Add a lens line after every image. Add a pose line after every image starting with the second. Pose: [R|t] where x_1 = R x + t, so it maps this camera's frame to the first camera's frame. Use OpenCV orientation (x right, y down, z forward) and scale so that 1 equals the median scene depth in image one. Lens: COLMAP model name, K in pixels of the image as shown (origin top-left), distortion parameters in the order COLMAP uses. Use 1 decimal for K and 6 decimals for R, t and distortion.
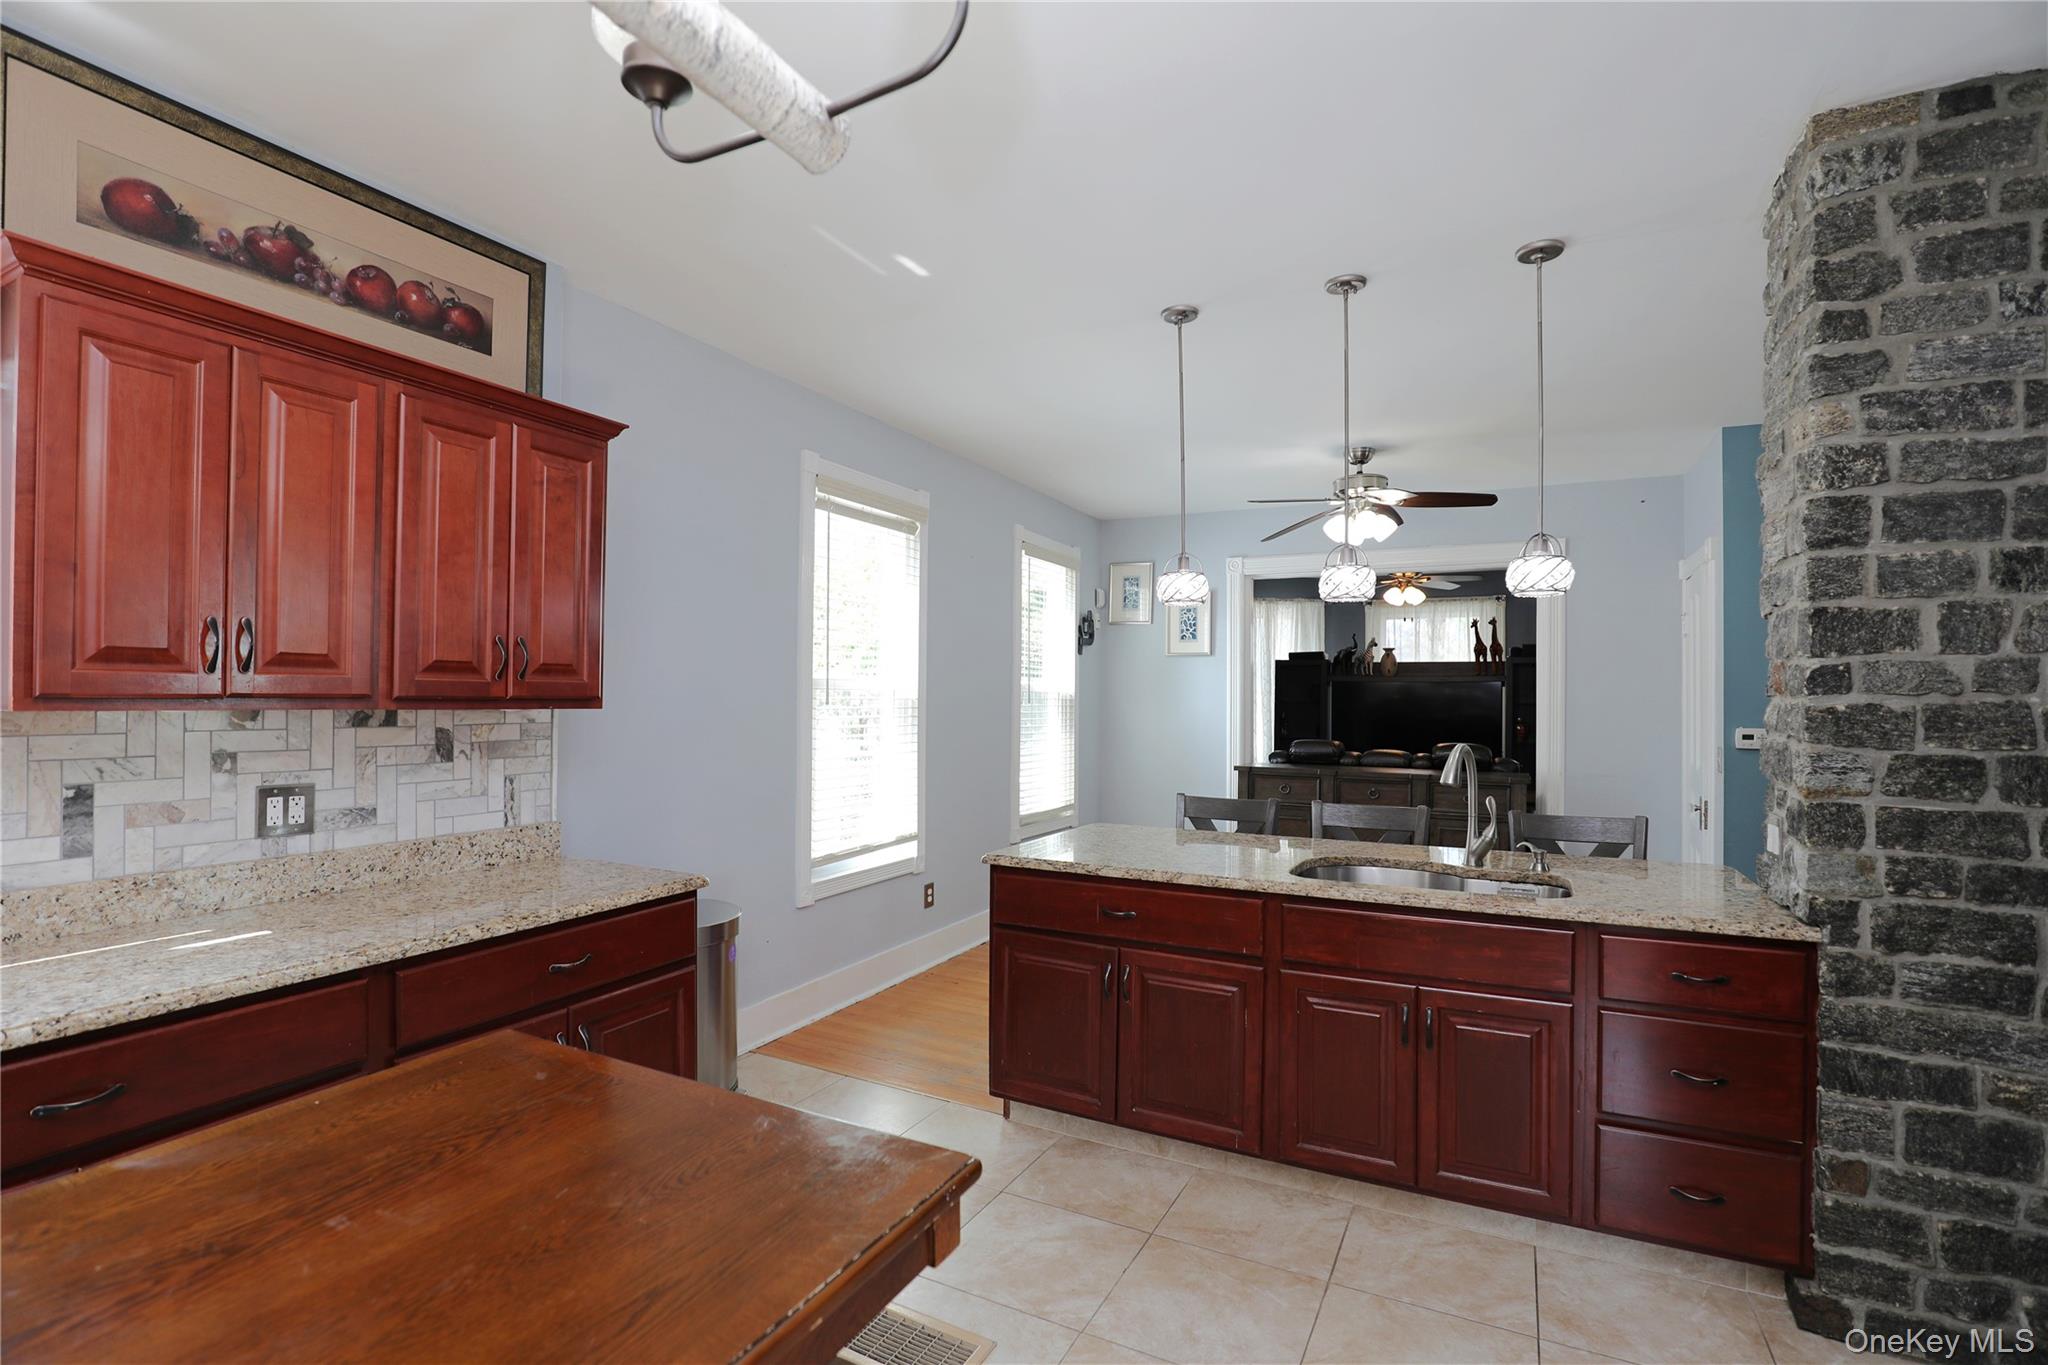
lens RADIAL K [[938.0, 0, 1026.7], [0, 938.0, 692.6], [0, 0, 1]] dist [-0.028937, 0.000749]
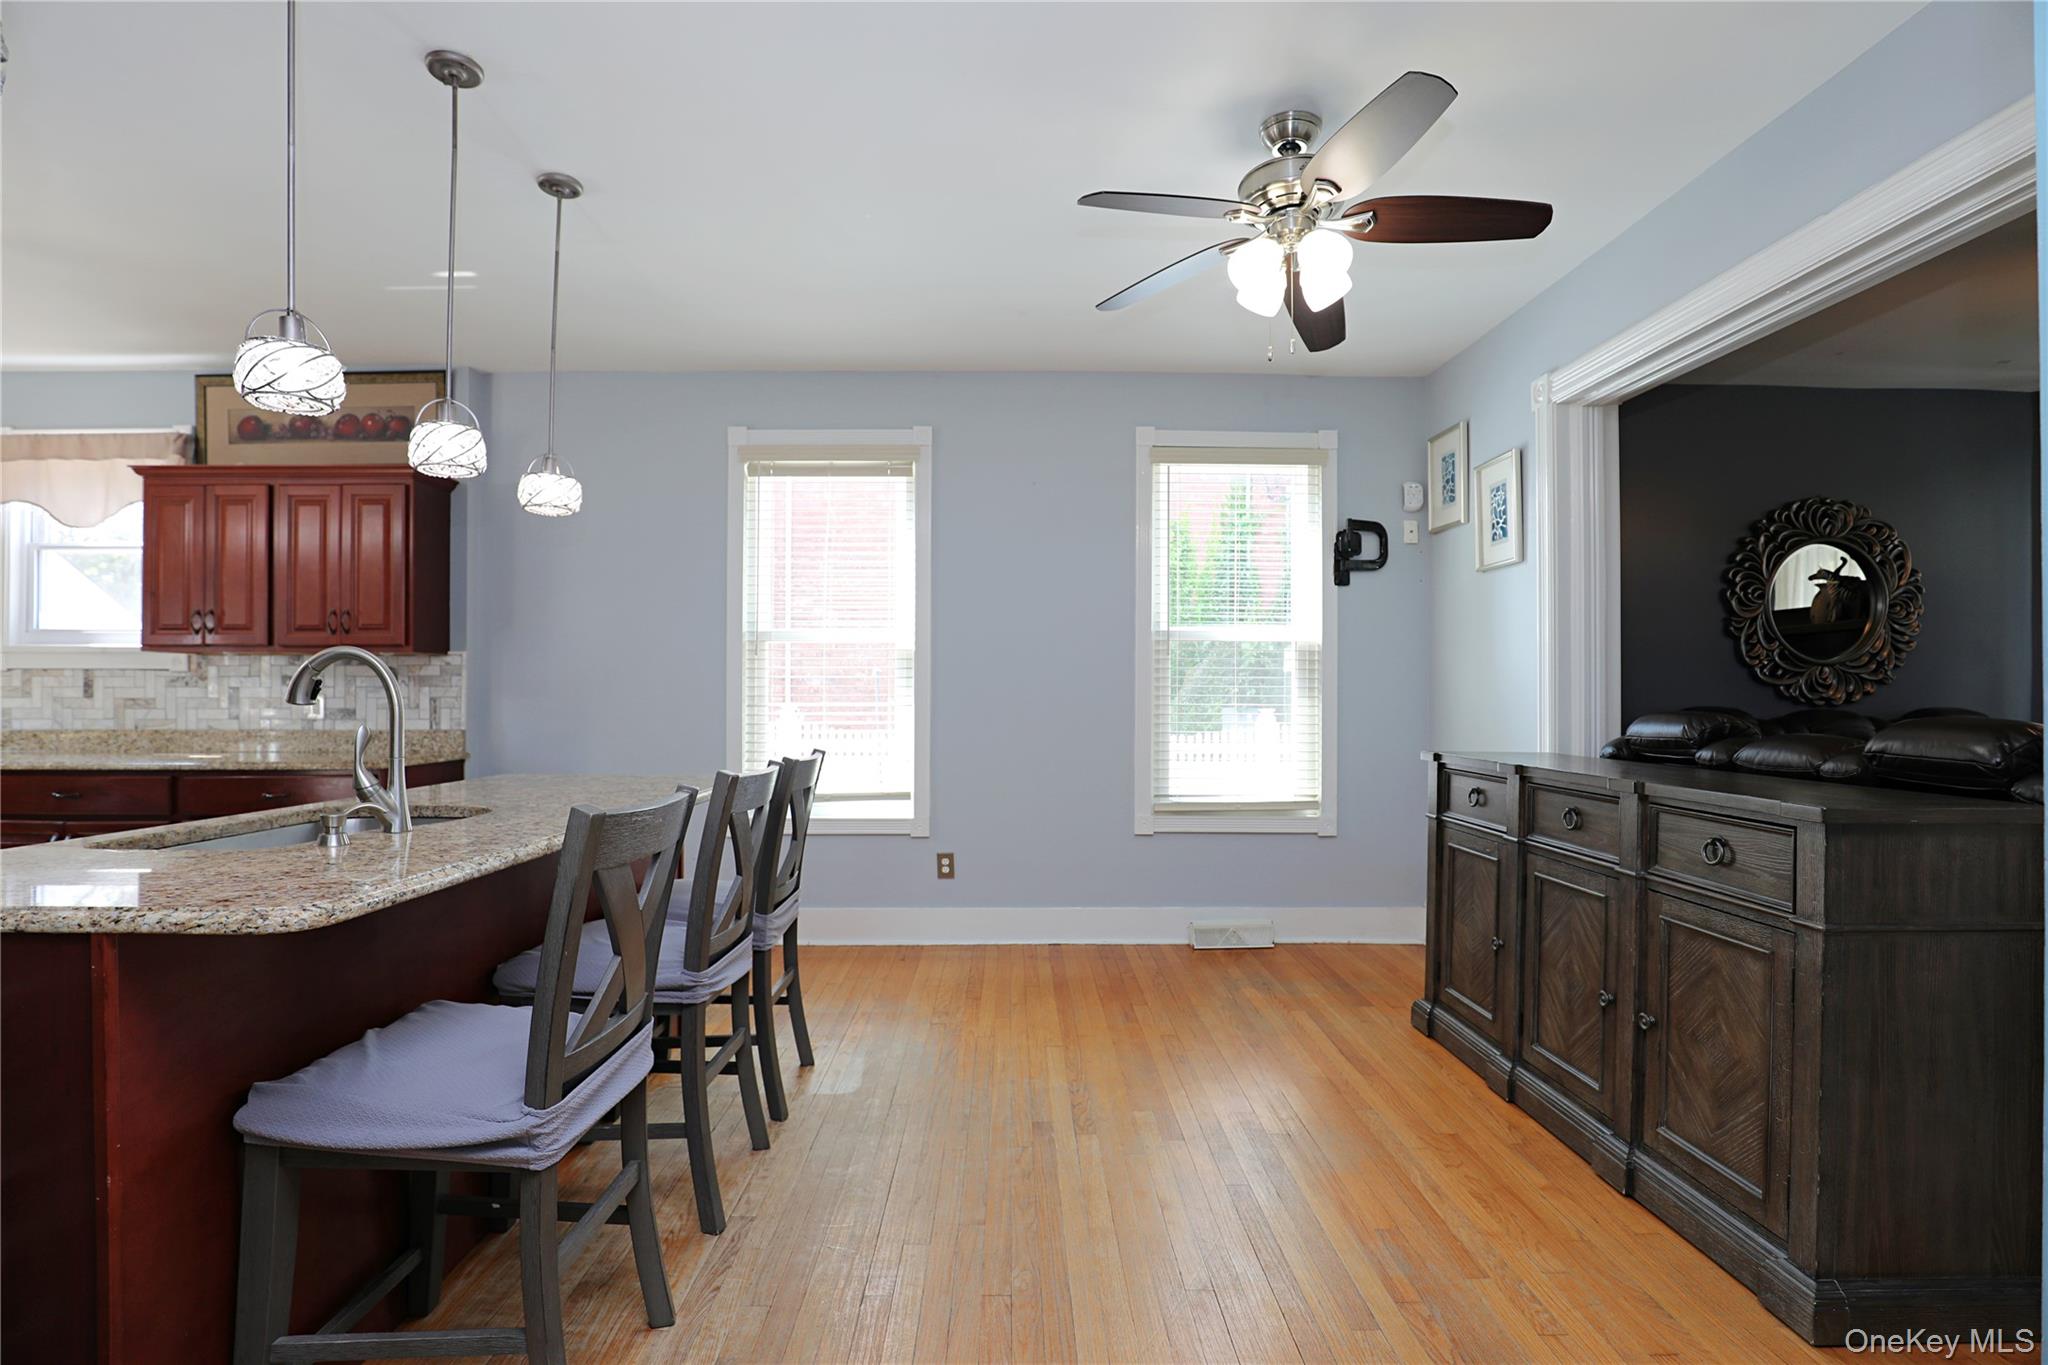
lens RADIAL K [[938.0, 0, 1024.7], [0, 938.0, 684.7], [0, 0, 1]] dist [-0.028937, 0.000749]
pose [[0.466807, -0.011369, -0.884286, 0.905309], [0.007087, 0.999933, -0.009114, 0.060256], [0.884331, -0.002012, 0.466856, 0.783701]]
